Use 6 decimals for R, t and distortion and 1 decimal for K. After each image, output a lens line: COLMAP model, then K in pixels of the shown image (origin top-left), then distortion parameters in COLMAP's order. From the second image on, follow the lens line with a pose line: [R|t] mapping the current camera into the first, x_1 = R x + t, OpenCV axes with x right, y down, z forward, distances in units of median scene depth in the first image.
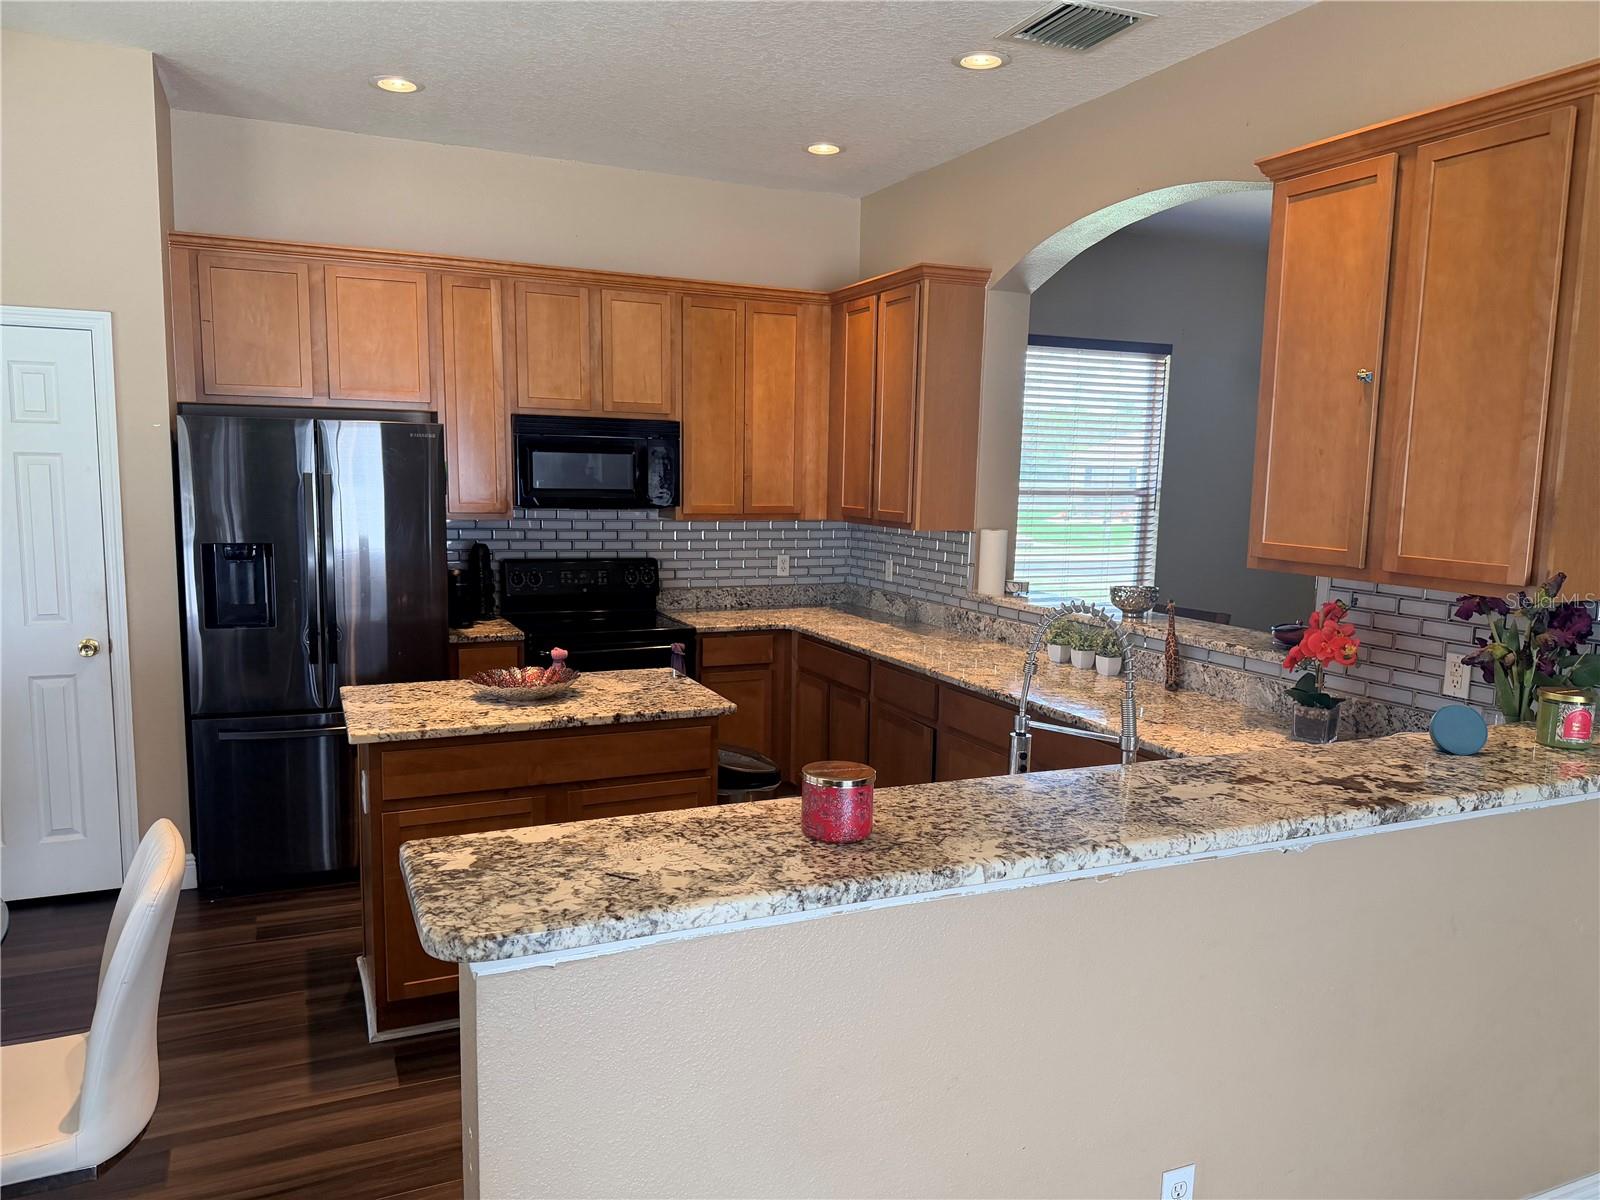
lens RADIAL K [[1116.9, 0, 800.0], [0, 1116.9, 600.0], [0, 0, 1]] dist [0.047864, -0.000917]
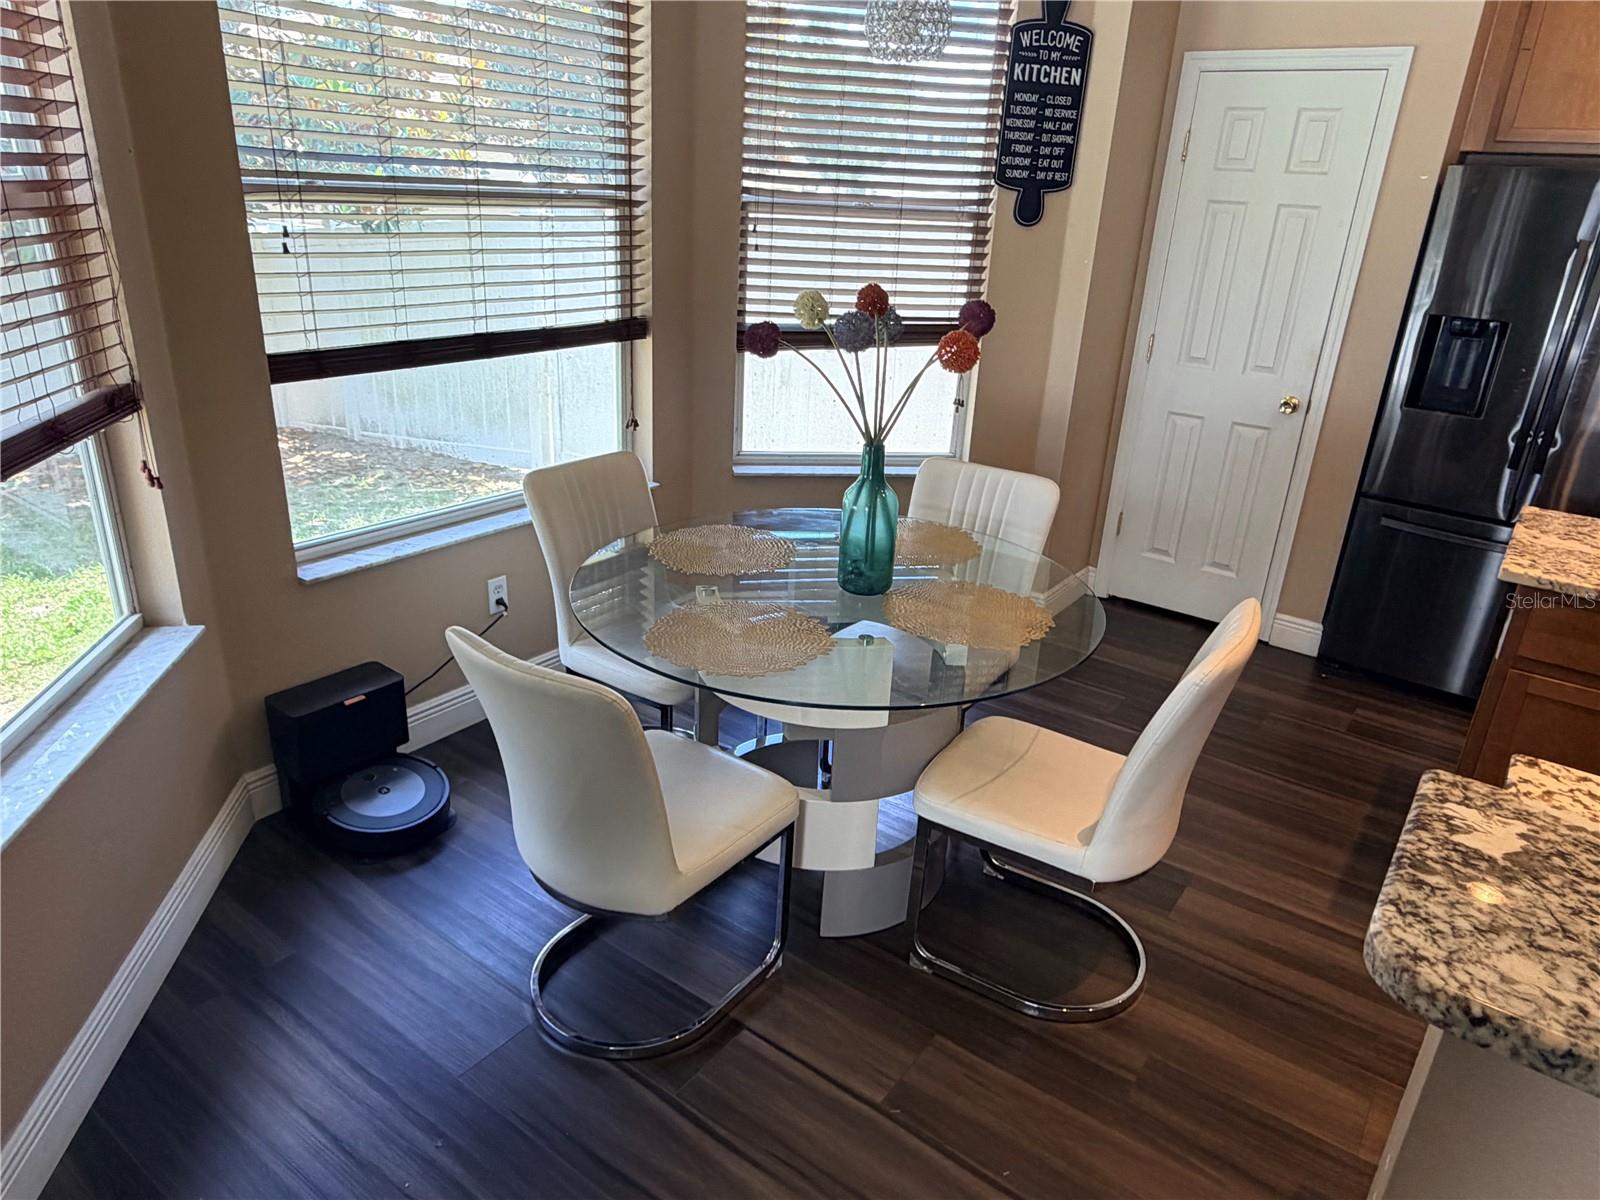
lens RADIAL K [[1039.5, 0, 800.0], [0, 1039.5, 600.0], [0, 0, 1]] dist [0.002317, -0.000684]
pose [[0.489664, 0.336777, -0.804245, -0.054074], [-0.150498, 0.941195, 0.302494, -0.027043], [0.858824, -0.027083, 0.511554, 0.329866]]
